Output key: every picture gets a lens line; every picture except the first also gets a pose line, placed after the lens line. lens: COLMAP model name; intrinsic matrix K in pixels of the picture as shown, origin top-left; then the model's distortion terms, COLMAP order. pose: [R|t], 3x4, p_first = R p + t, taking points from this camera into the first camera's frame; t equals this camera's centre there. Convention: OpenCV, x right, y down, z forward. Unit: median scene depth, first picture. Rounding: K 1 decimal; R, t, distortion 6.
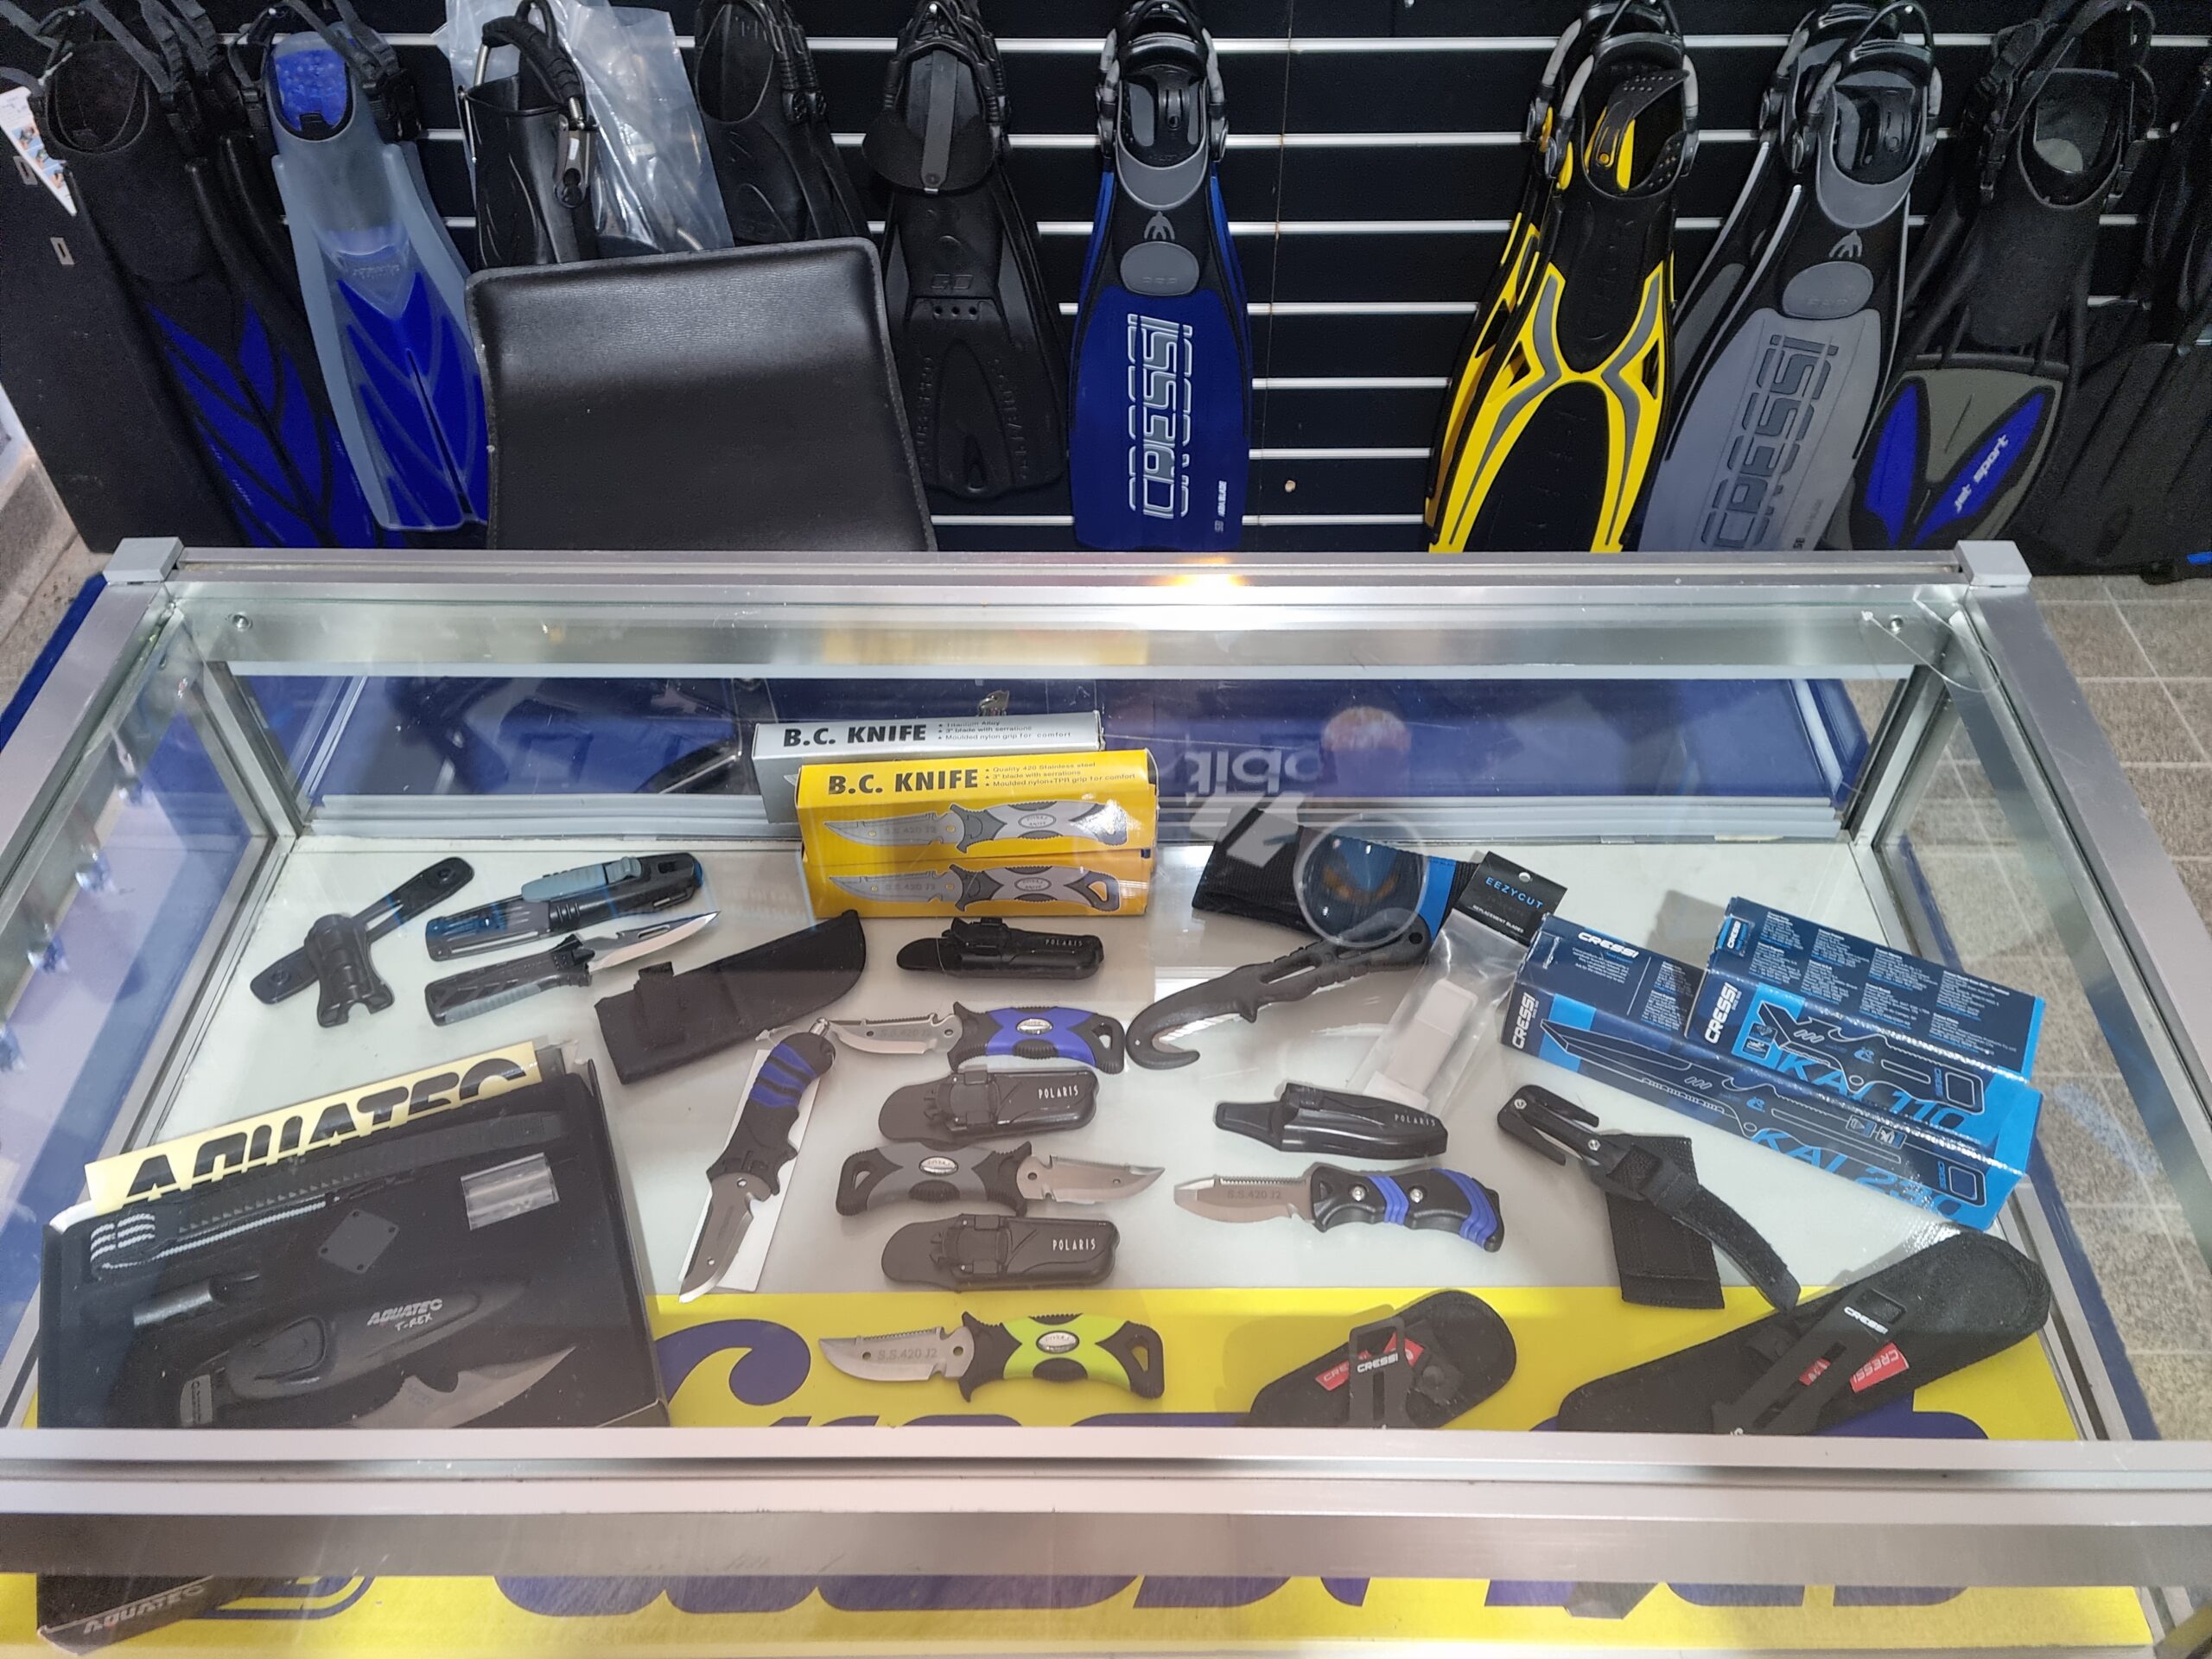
lens RADIAL K [[1751.2, 0, 1122.4], [0, 1751.2, 794.3], [0, 0, 1]] dist [0.111273, -0.104150]
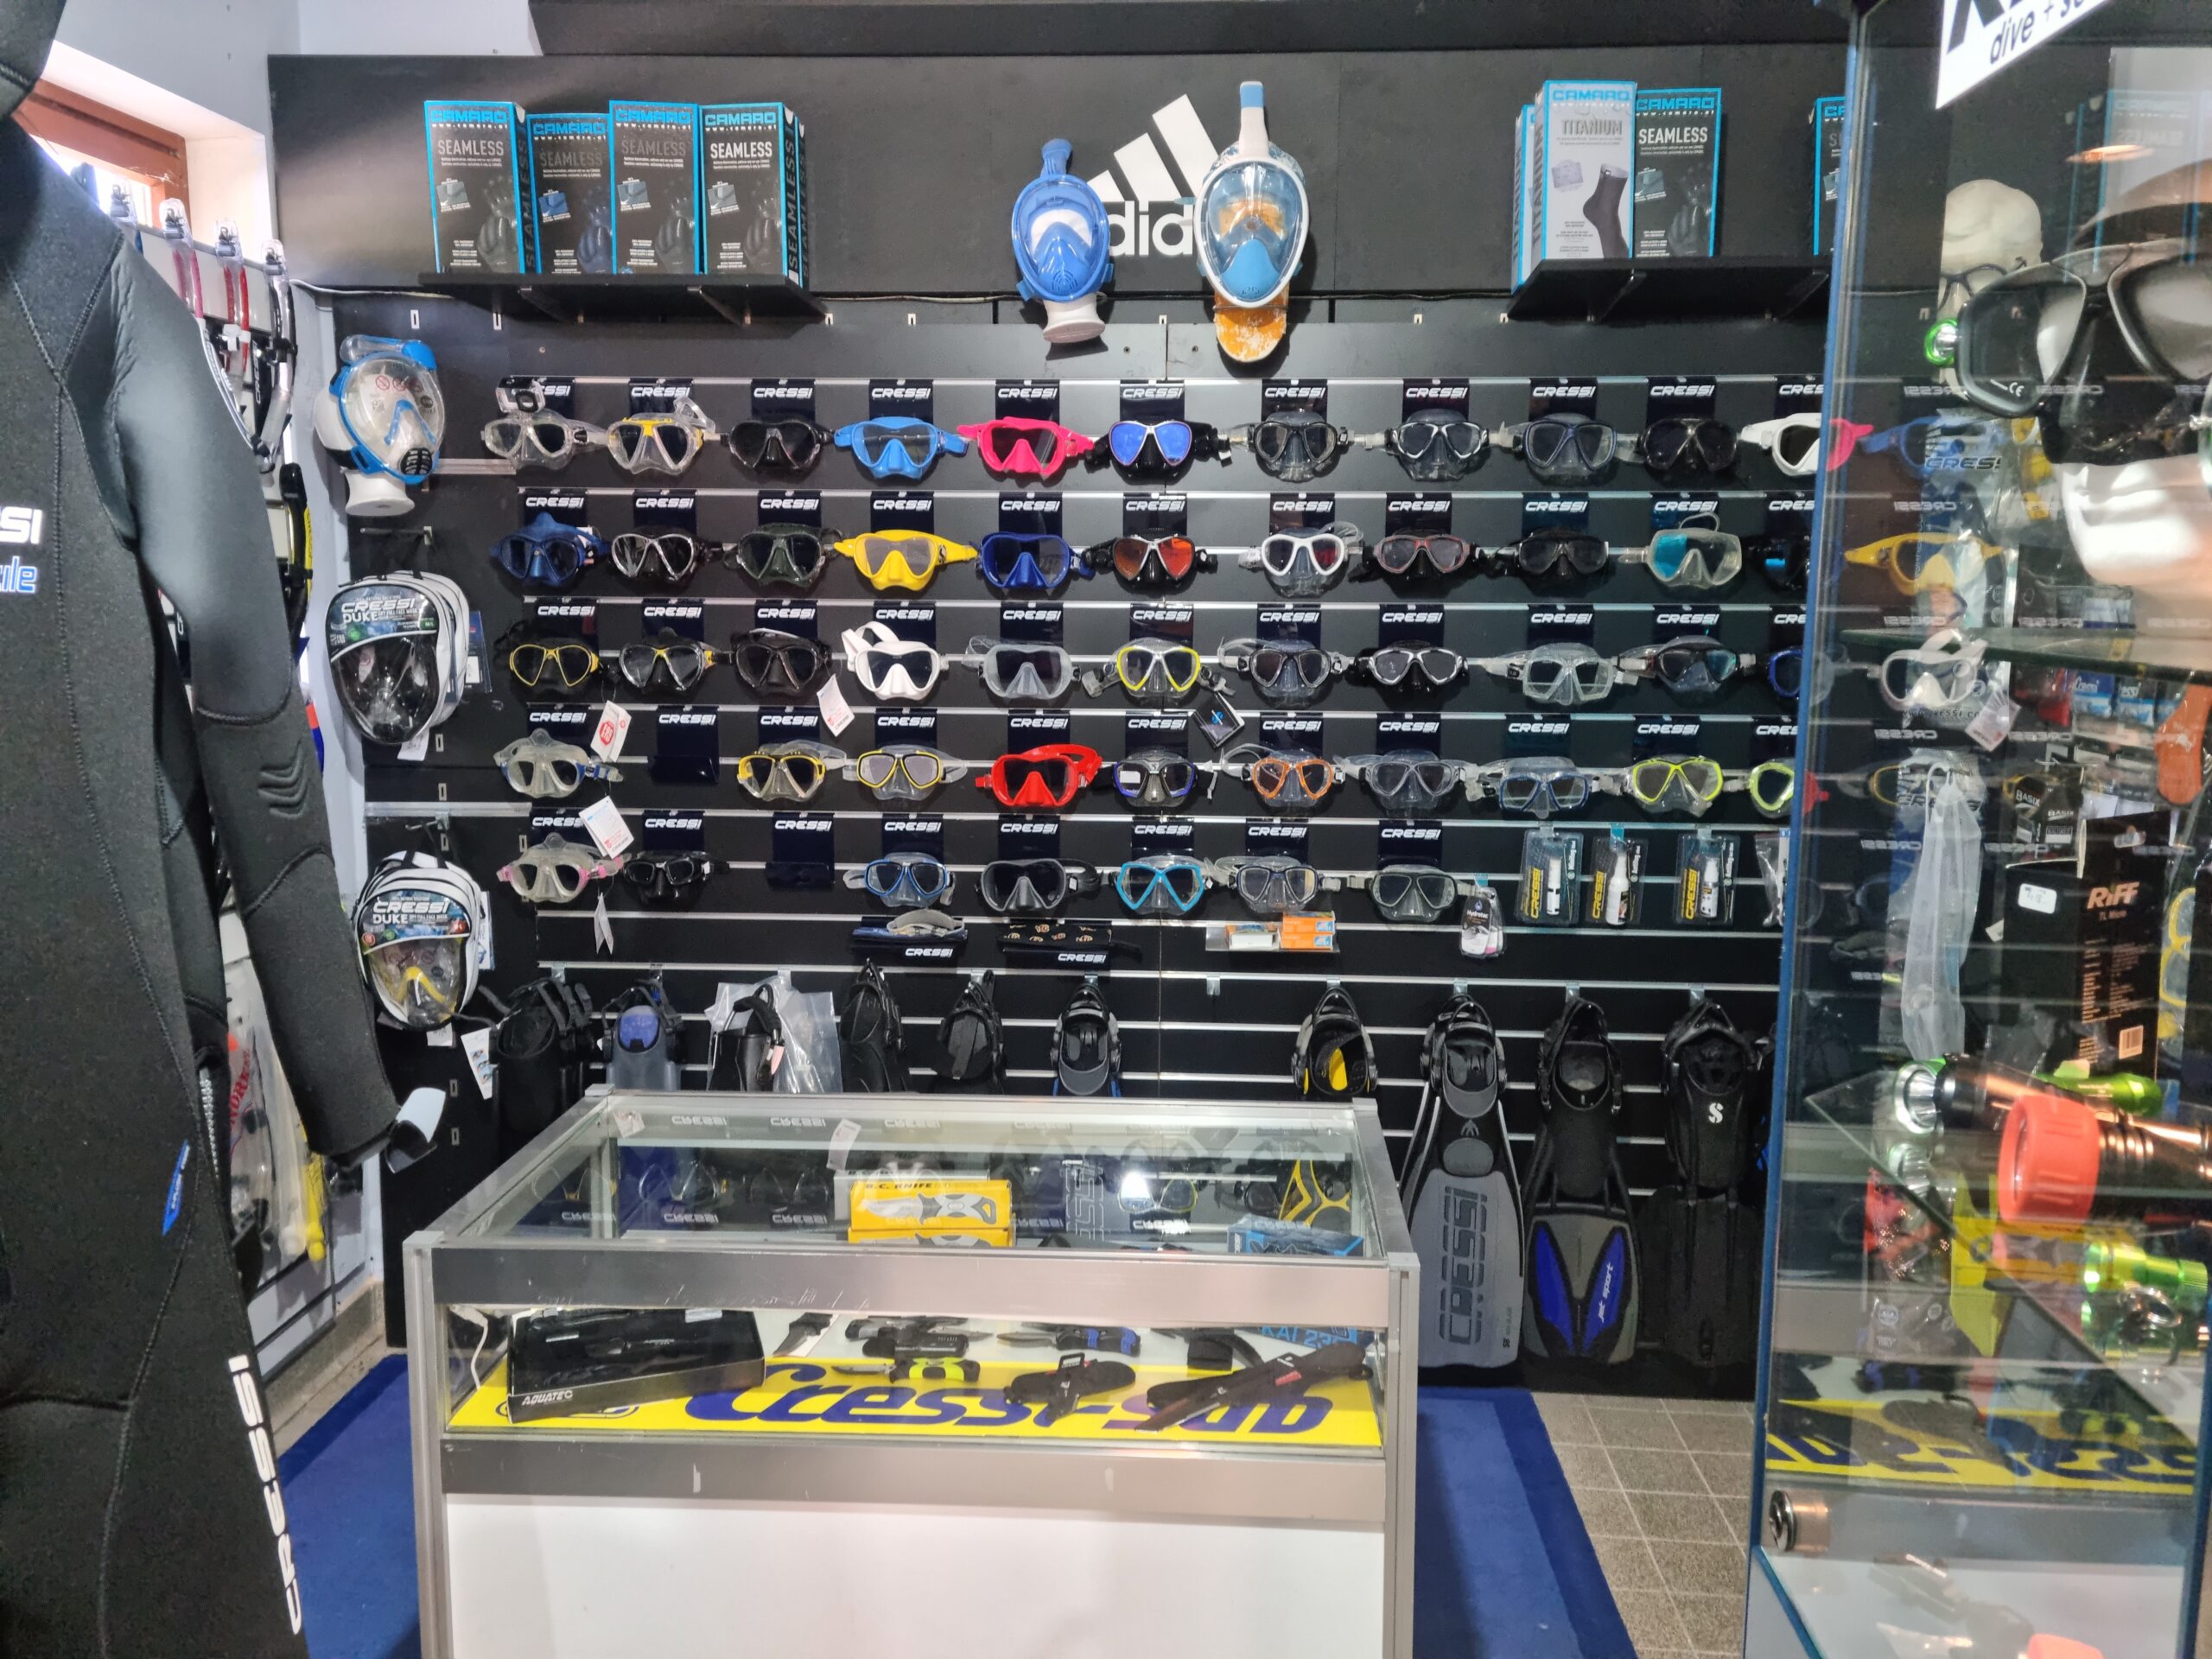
lens RADIAL K [[1751.2, 0, 1122.4], [0, 1751.2, 794.3], [0, 0, 1]] dist [0.111273, -0.104150]
pose [[0.998693, 0.010976, -0.049918, 0.148337], [-0.039794, 0.779874, -0.624670, 0.549308], [0.032073, 0.625840, 0.779292, -0.588362]]
